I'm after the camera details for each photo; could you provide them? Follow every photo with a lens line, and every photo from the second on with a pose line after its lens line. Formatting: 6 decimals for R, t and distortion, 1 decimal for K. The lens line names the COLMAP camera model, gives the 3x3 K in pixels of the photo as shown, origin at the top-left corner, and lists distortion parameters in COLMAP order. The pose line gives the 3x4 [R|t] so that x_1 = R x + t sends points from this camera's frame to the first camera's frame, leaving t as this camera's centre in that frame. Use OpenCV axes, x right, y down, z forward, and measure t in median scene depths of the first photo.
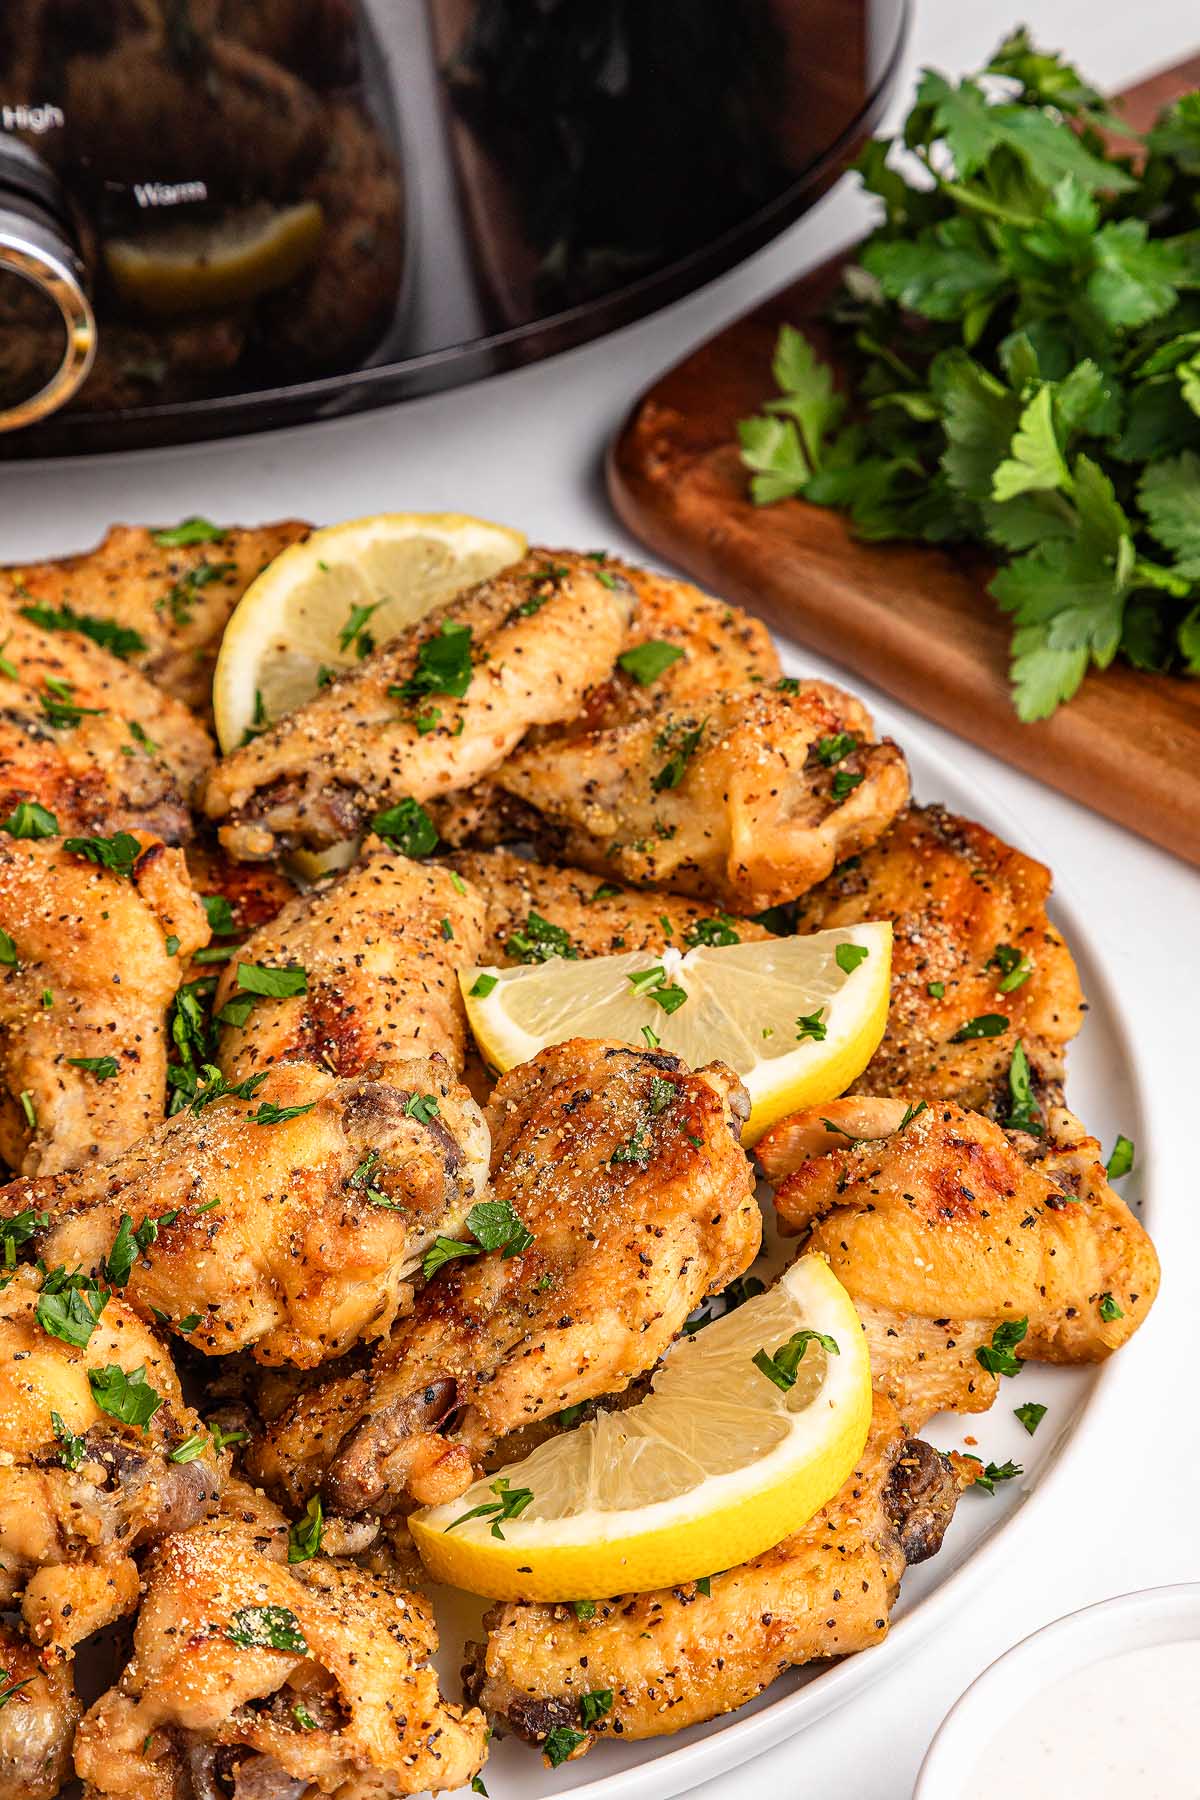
lens RADIAL K [[4654.9, 0, 604.0], [0, 4654.9, 938.0], [0, 0, 1]] dist [0.462053, -2.106061]
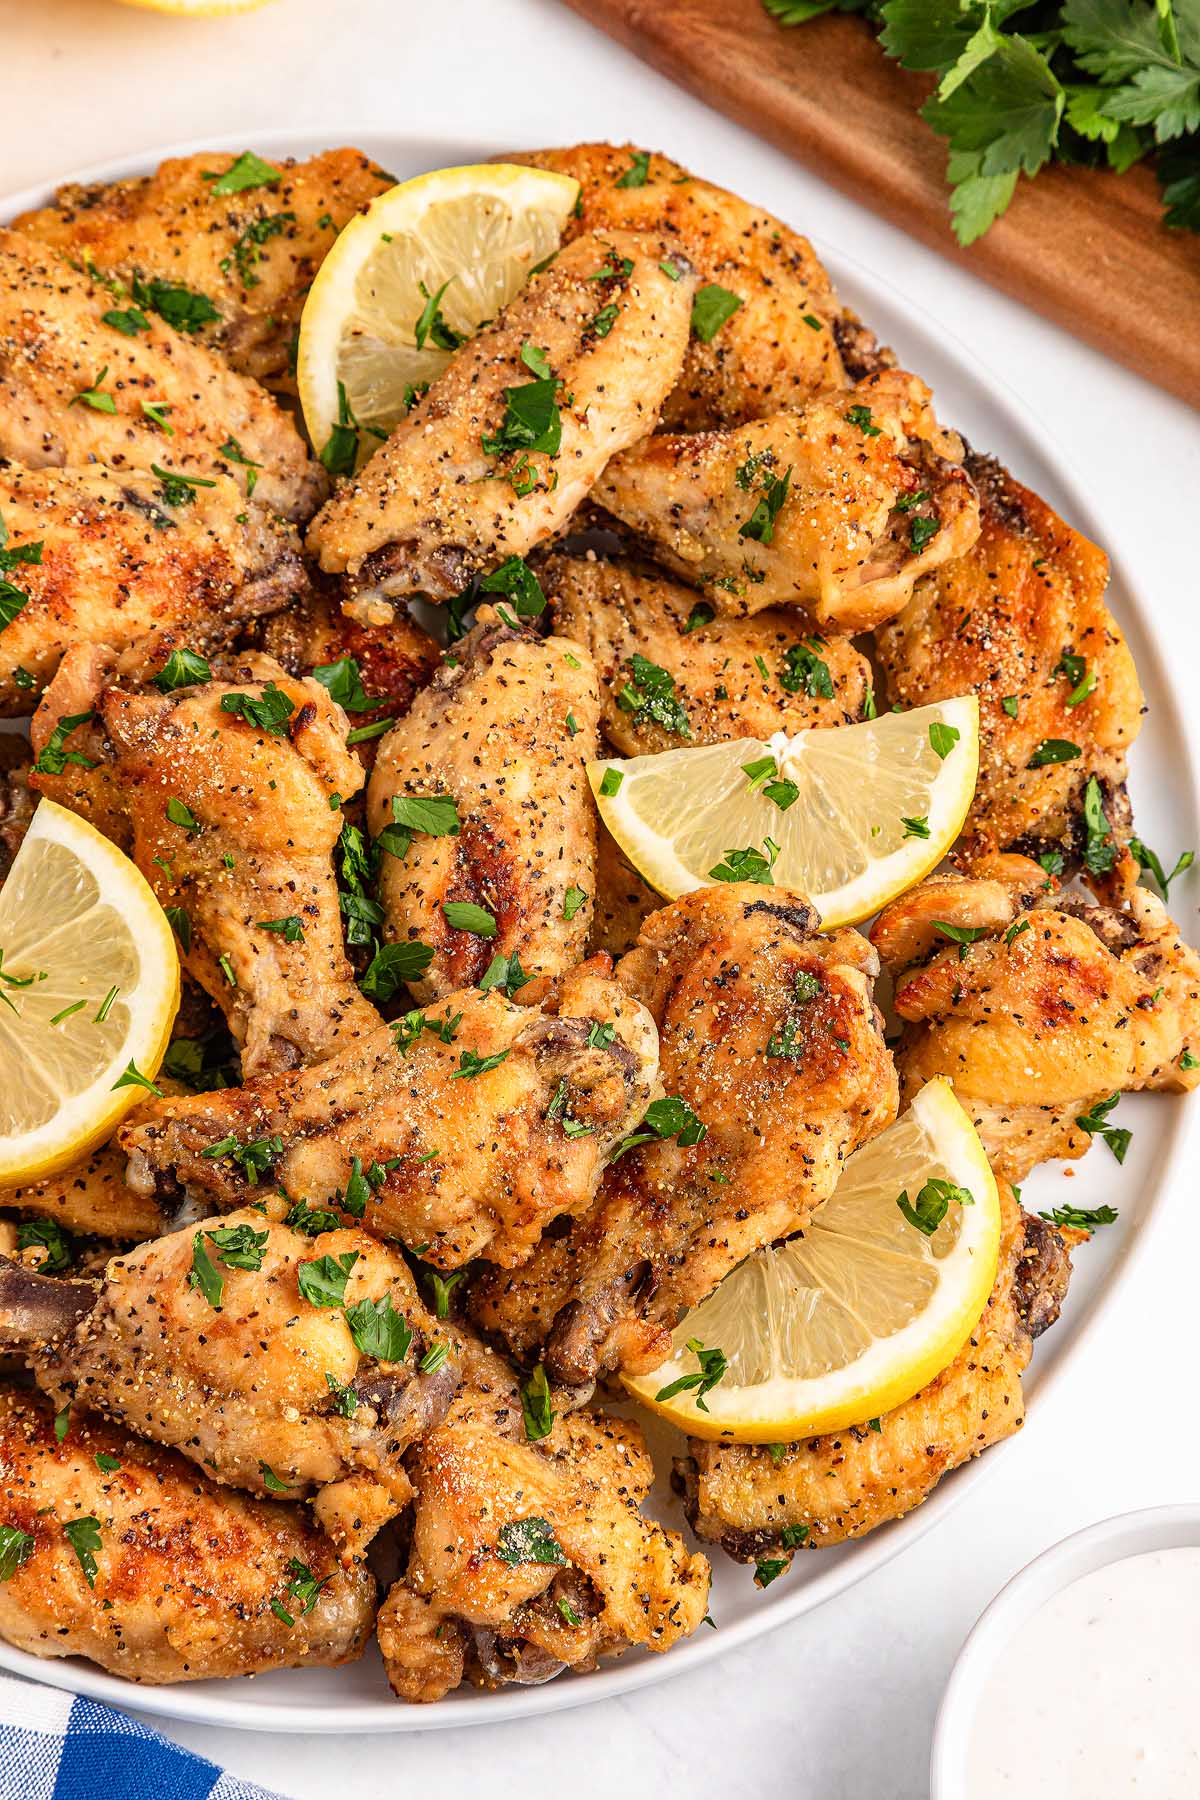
lens RADIAL K [[4654.9, 0, 604.0], [0, 4654.9, 938.0], [0, 0, 1]] dist [0.462053, -2.106061]
pose [[0.995154, -0.087102, 0.045616, -0.084907], [0.055143, 0.878522, 0.474509, -0.503587], [-0.081405, -0.469694, 0.879068, 0.015163]]
